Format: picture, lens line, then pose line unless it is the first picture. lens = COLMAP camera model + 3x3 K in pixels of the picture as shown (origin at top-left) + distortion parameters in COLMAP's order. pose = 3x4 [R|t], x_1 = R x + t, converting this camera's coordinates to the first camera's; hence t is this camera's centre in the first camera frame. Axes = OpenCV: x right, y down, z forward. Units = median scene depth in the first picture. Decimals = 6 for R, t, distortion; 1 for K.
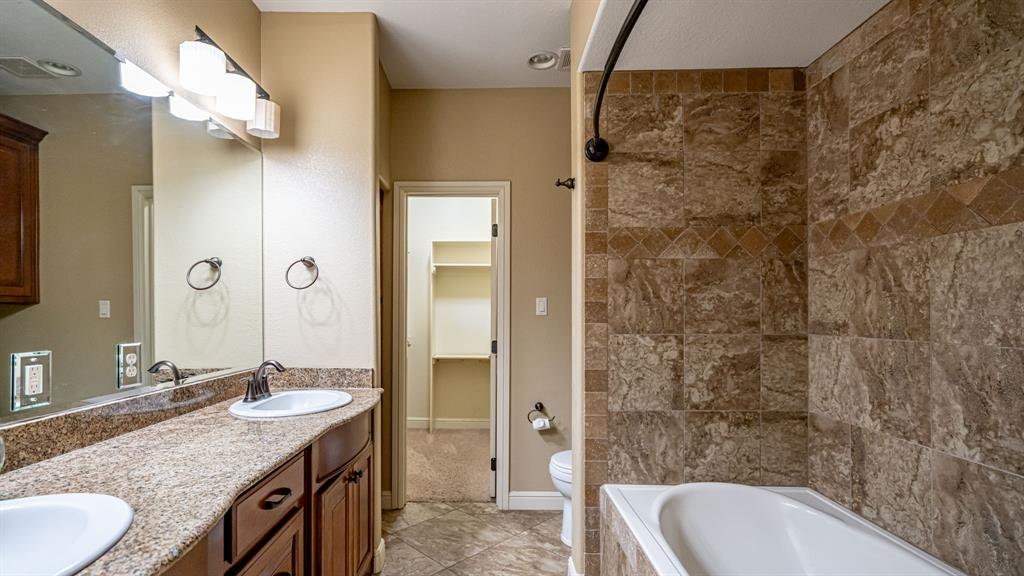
lens RADIAL K [[471.8, 0, 499.0], [0, 471.8, 296.1], [0, 0, 1]] dist [-0.013757, 0.006197]
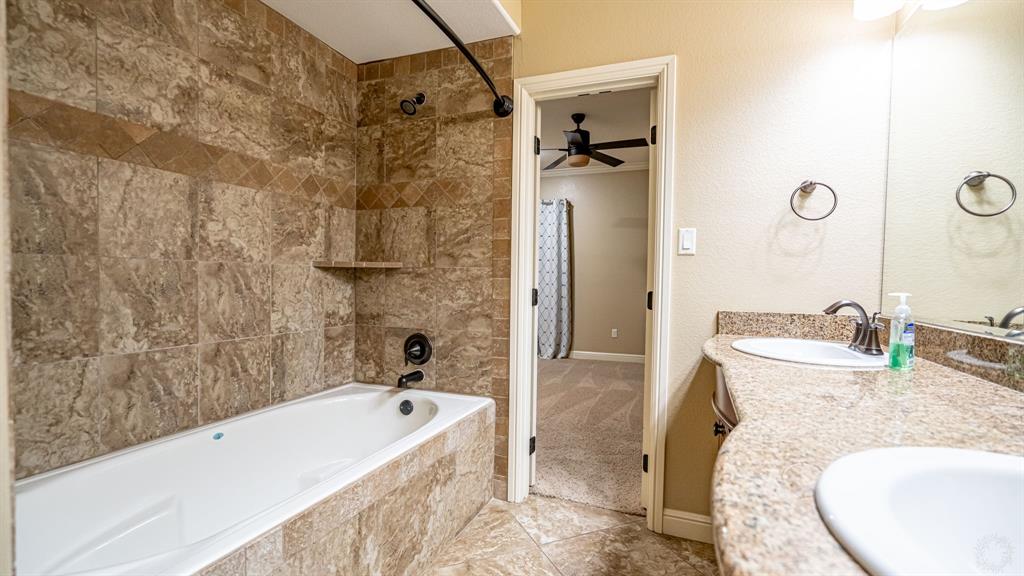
lens RADIAL K [[471.8, 0, 512.4], [0, 471.8, 290.3], [0, 0, 1]] dist [-0.013757, 0.006197]
pose [[-0.927958, -0.017437, 0.372277, -0.321295], [-0.023152, 0.999673, -0.010887, 0.157342], [-0.371965, -0.018722, -0.928058, 1.563166]]
